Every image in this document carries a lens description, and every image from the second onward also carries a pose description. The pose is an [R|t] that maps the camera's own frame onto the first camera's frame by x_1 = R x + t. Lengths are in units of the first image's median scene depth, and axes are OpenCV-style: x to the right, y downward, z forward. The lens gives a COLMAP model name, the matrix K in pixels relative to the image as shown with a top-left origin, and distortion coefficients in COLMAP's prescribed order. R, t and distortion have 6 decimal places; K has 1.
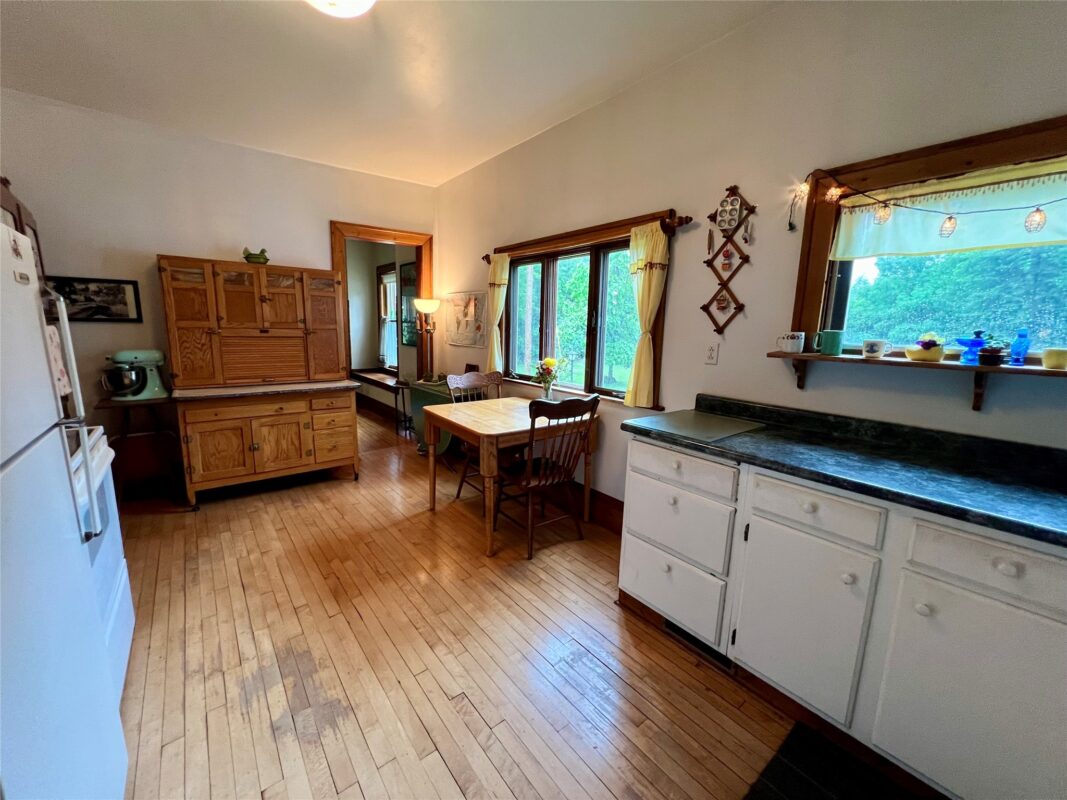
lens RADIAL K [[426.5, 0, 531.0], [0, 426.5, 397.0], [0, 0, 1]] dist [0.001999, -0.000304]
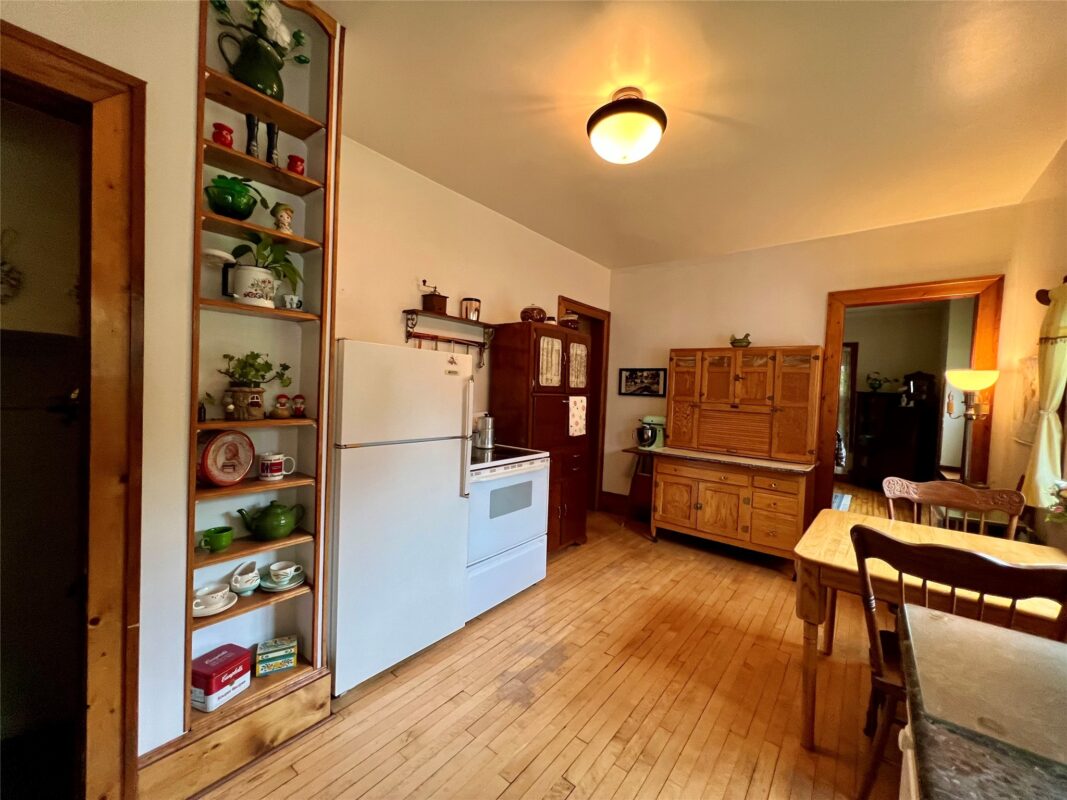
lens RADIAL K [[426.5, 0, 529.2], [0, 426.5, 397.2], [0, 0, 1]] dist [0.001999, -0.000304]
pose [[0.220297, 0.012058, -0.975358, 0.358688], [-0.192790, 0.980737, -0.031420, -0.044377], [0.956191, 0.194961, 0.218378, 0.269982]]
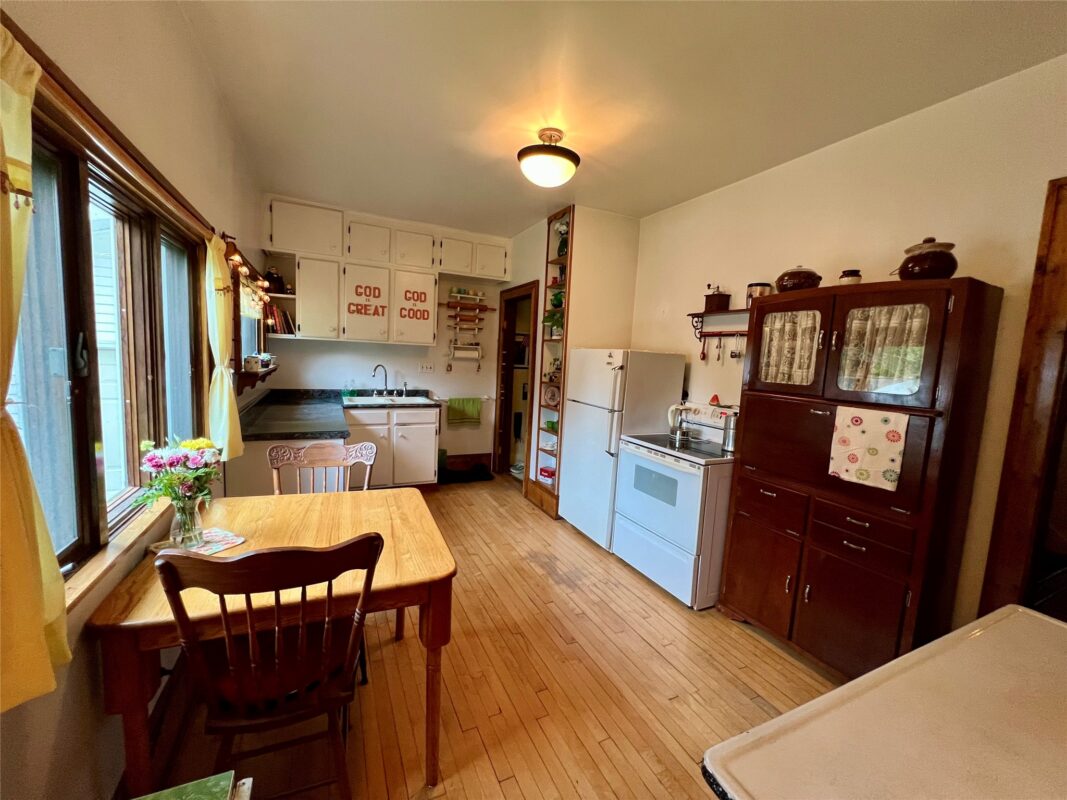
lens RADIAL K [[426.5, 0, 532.4], [0, 426.5, 399.3], [0, 0, 1]] dist [0.001999, -0.000304]
pose [[-0.973527, -0.094029, 0.208336, -0.387978], [-0.035783, 0.962924, 0.267391, -0.261483], [-0.225754, 0.252857, -0.940797, 1.297326]]
